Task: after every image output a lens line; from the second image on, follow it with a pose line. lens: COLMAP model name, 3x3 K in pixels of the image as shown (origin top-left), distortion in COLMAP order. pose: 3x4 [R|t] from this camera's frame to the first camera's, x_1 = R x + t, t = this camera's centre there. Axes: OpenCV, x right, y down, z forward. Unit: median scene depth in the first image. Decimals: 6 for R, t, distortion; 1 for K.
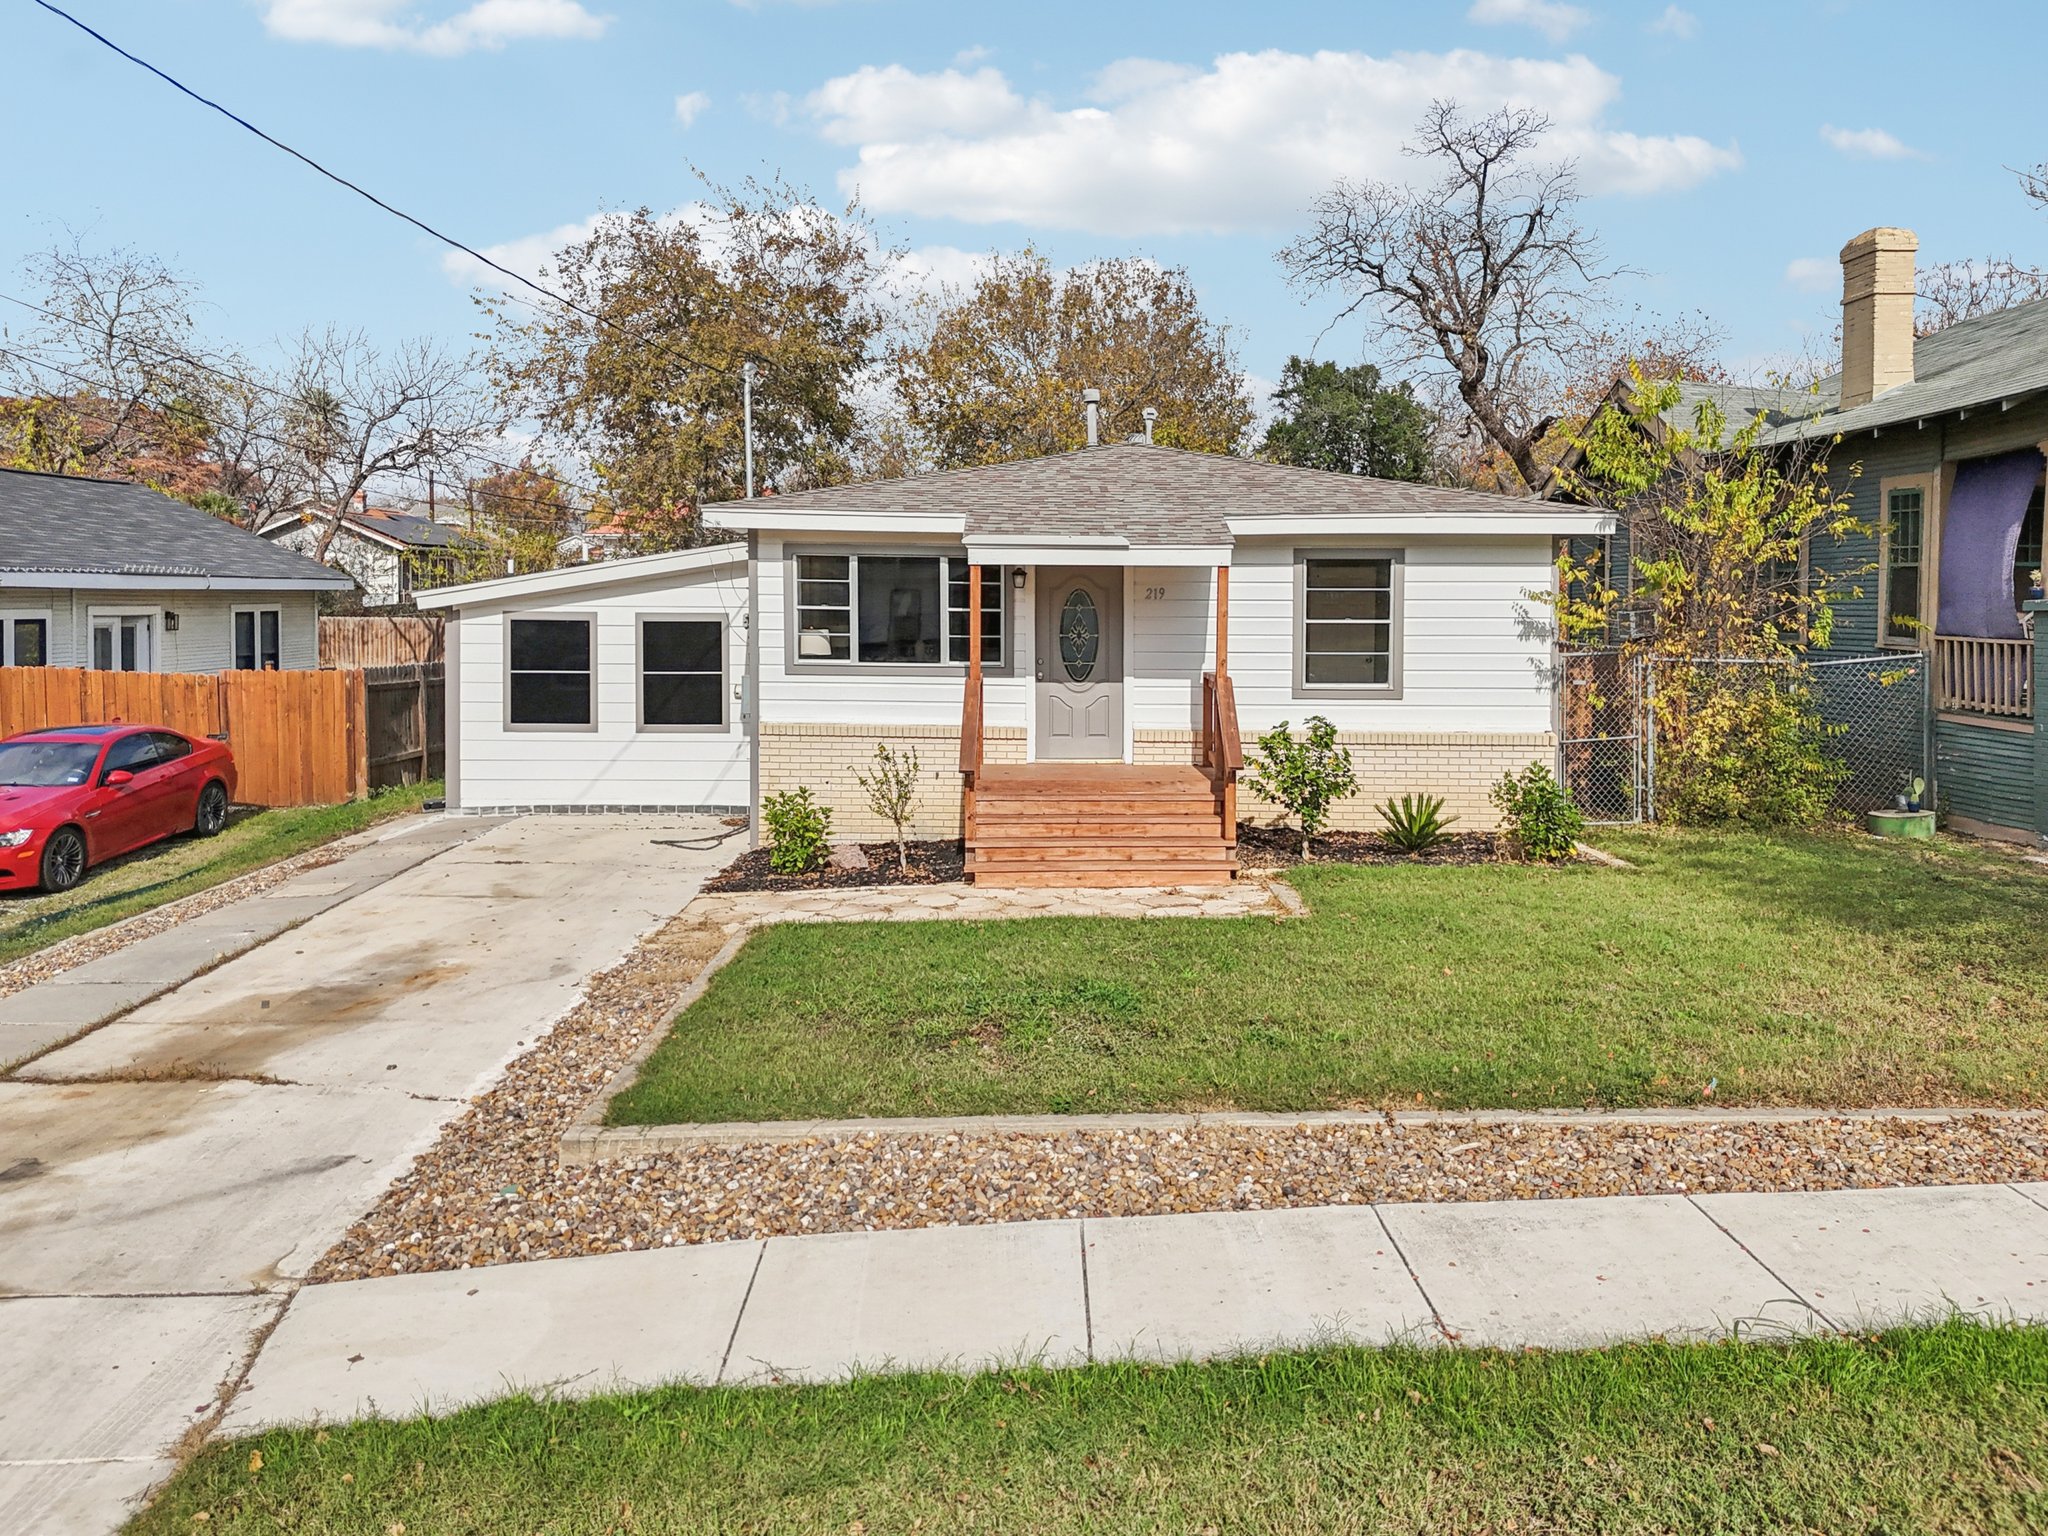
lens RADIAL K [[1445.0, 0, 1024.0], [0, 1445.0, 768.0], [0, 0, 1]] dist [0.062870, -0.056253]
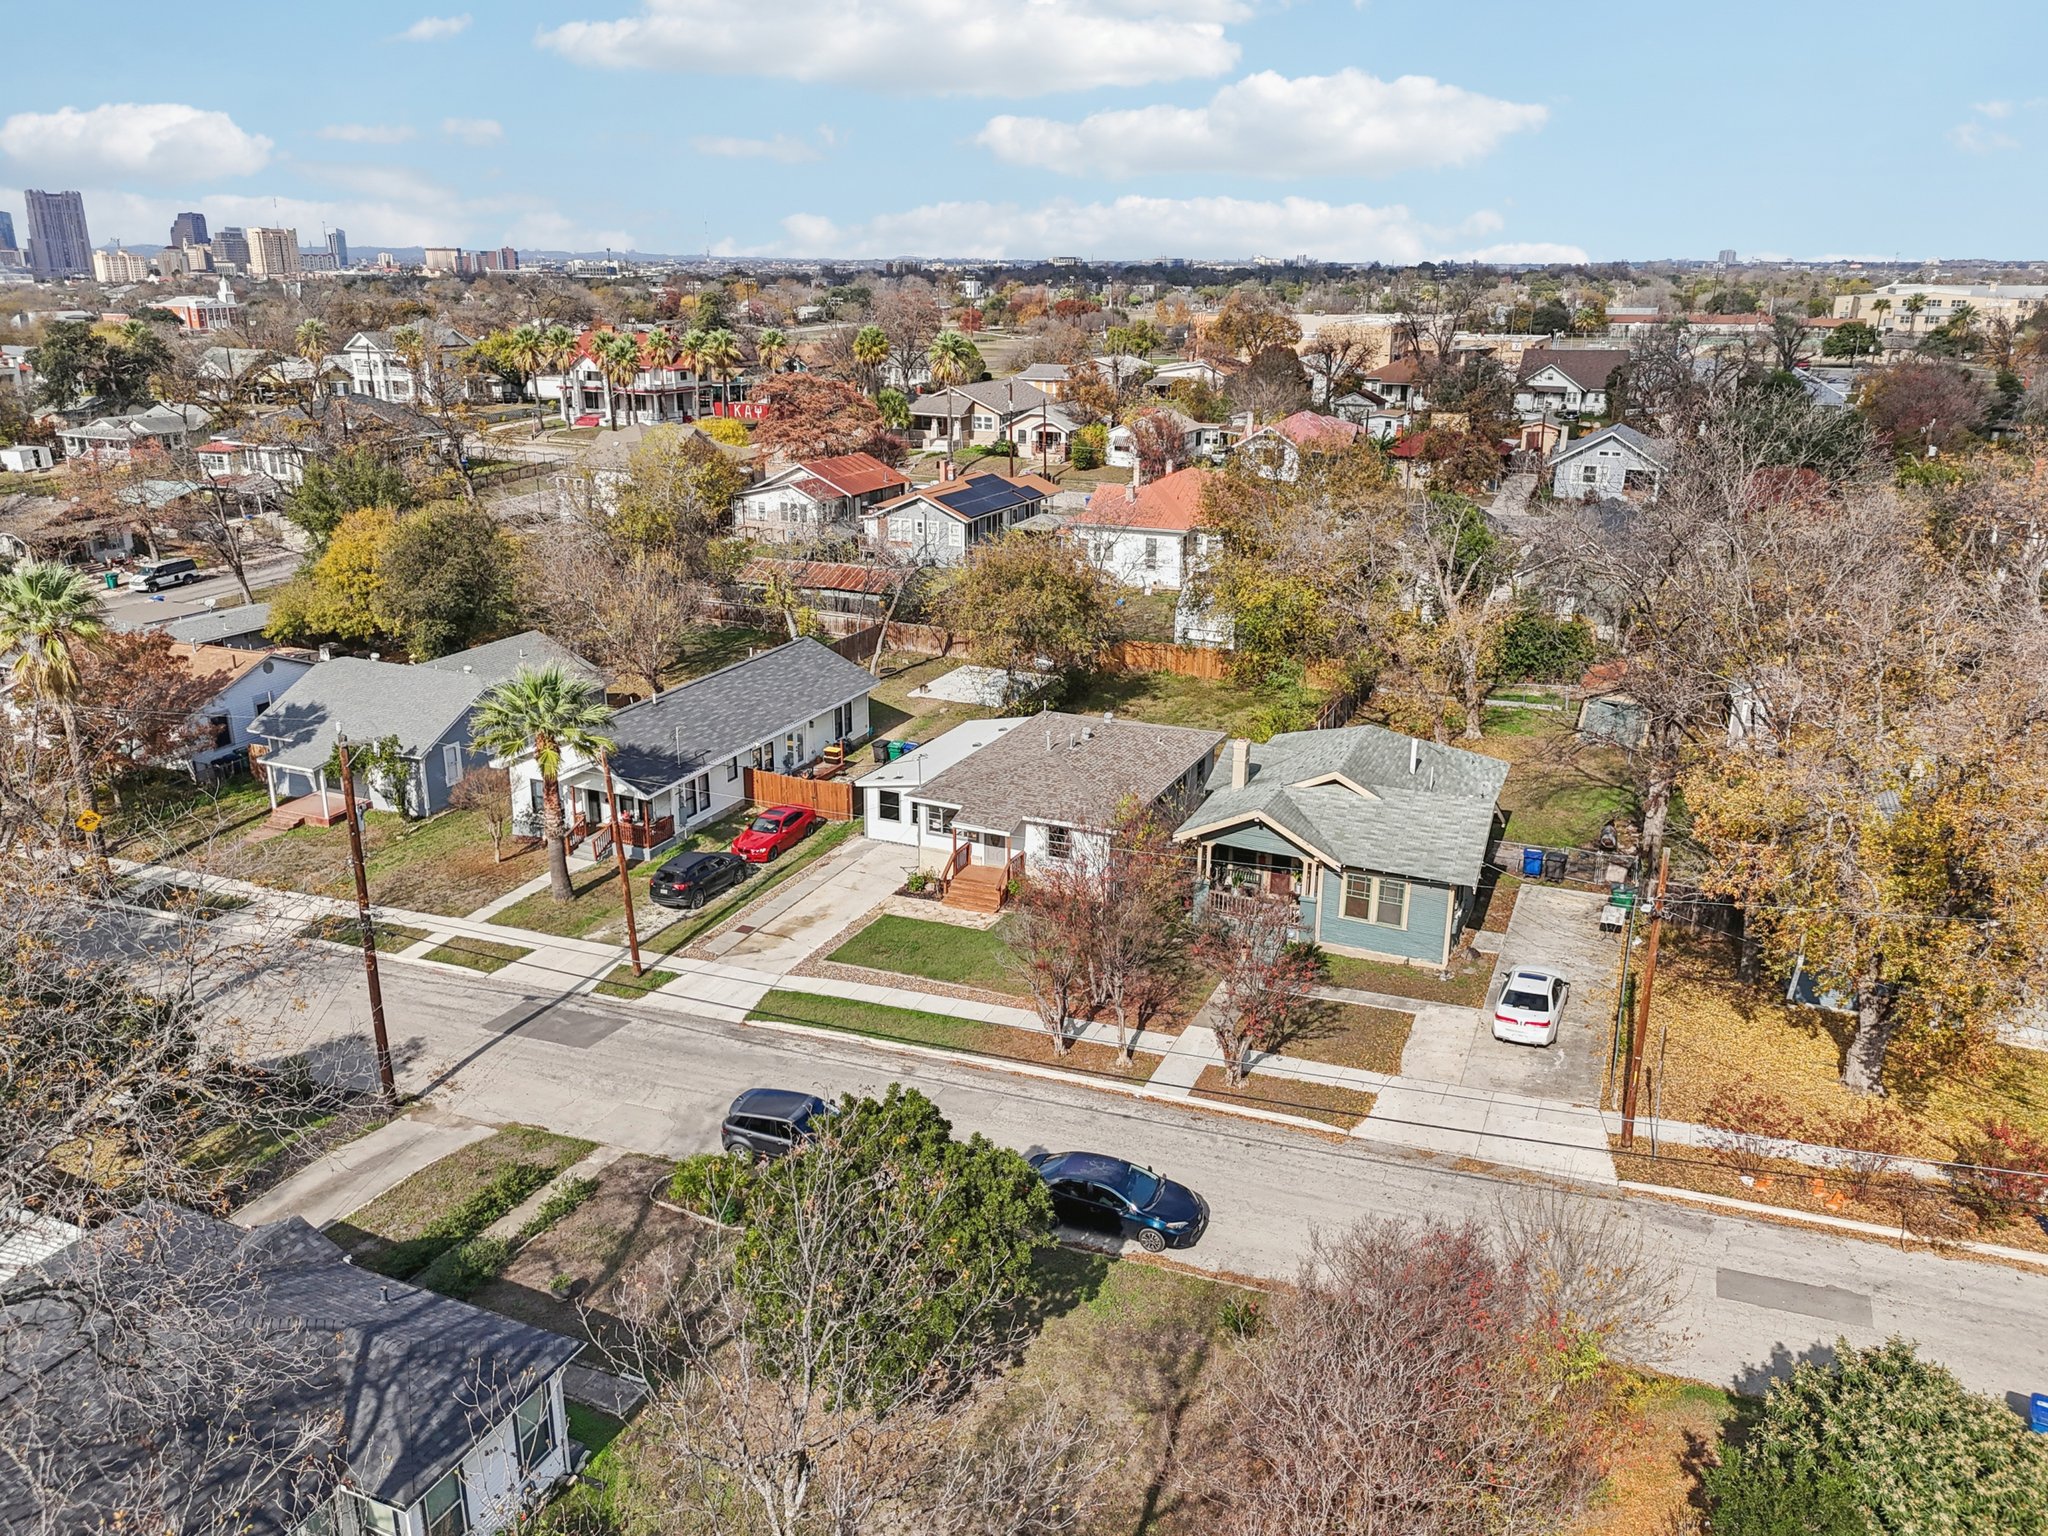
lens RADIAL K [[1445.0, 0, 1024.0], [0, 1445.0, 768.0], [0, 0, 1]] dist [0.062870, -0.056253]
pose [[0.909665, 0.116344, -0.398714, 1.593720], [-0.018466, 0.970346, 0.241014, -1.179754], [0.414931, -0.211879, 0.884839, -2.283732]]
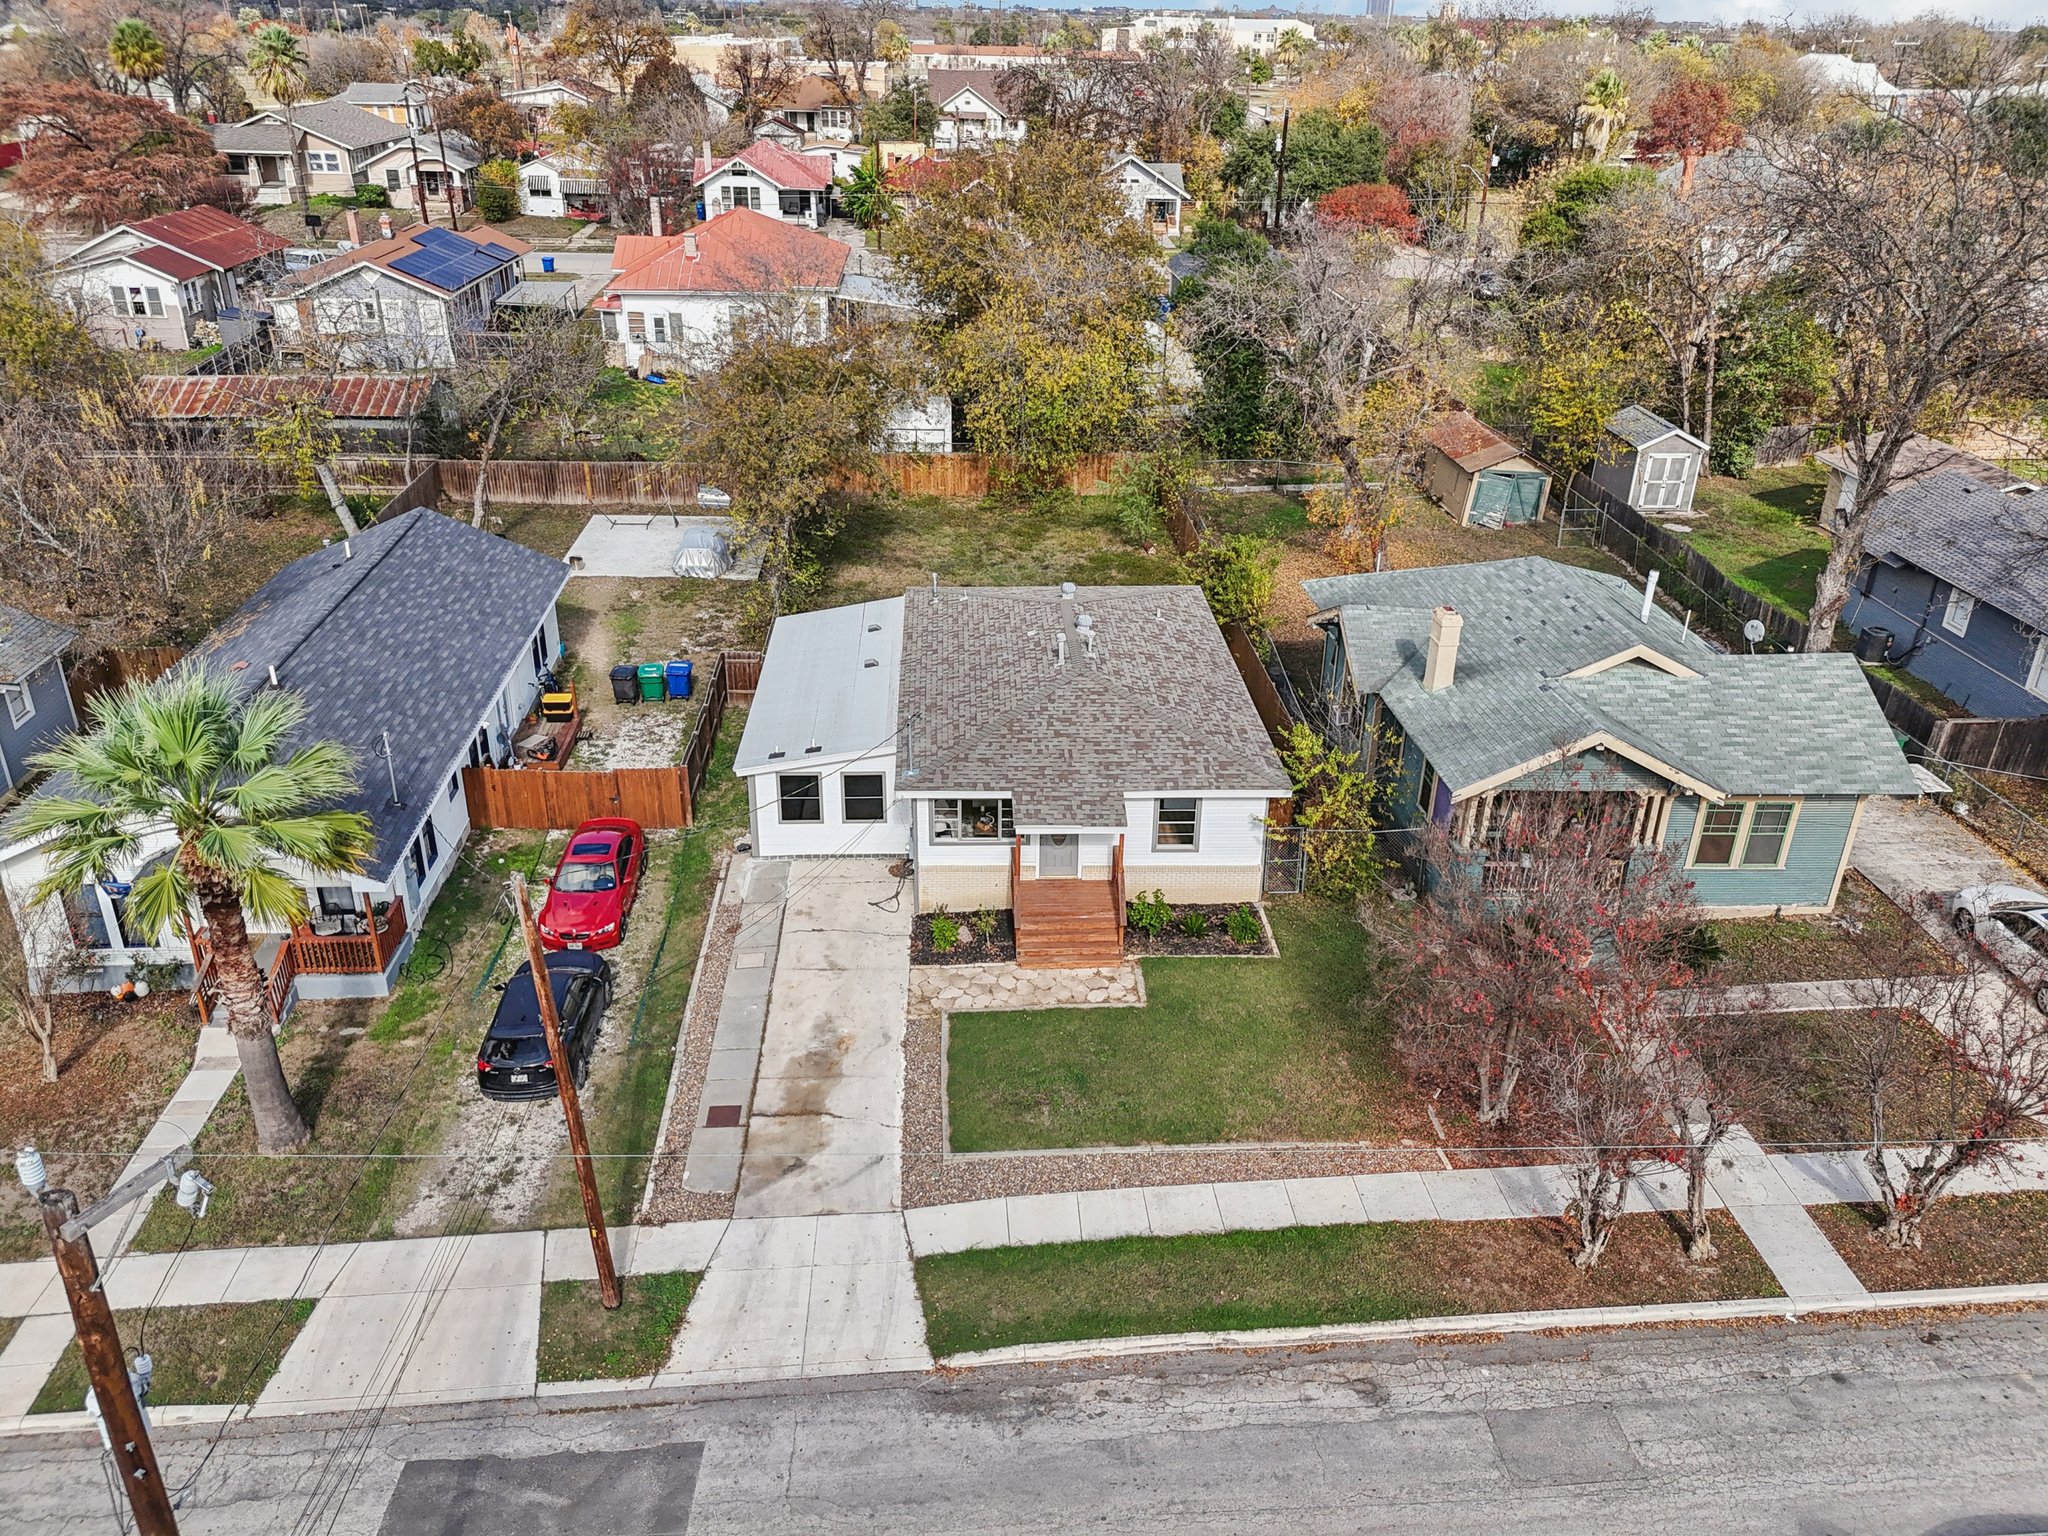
lens RADIAL K [[1450.9, 0, 1000.3], [0, 1450.9, 767.5], [0, 0, 1]] dist [0.084837, -0.098609]
pose [[0.999268, -0.019784, 0.032730, -0.127295], [0.005826, 0.924563, 0.380986, -1.043436], [-0.037798, -0.380516, 0.924001, -1.053190]]
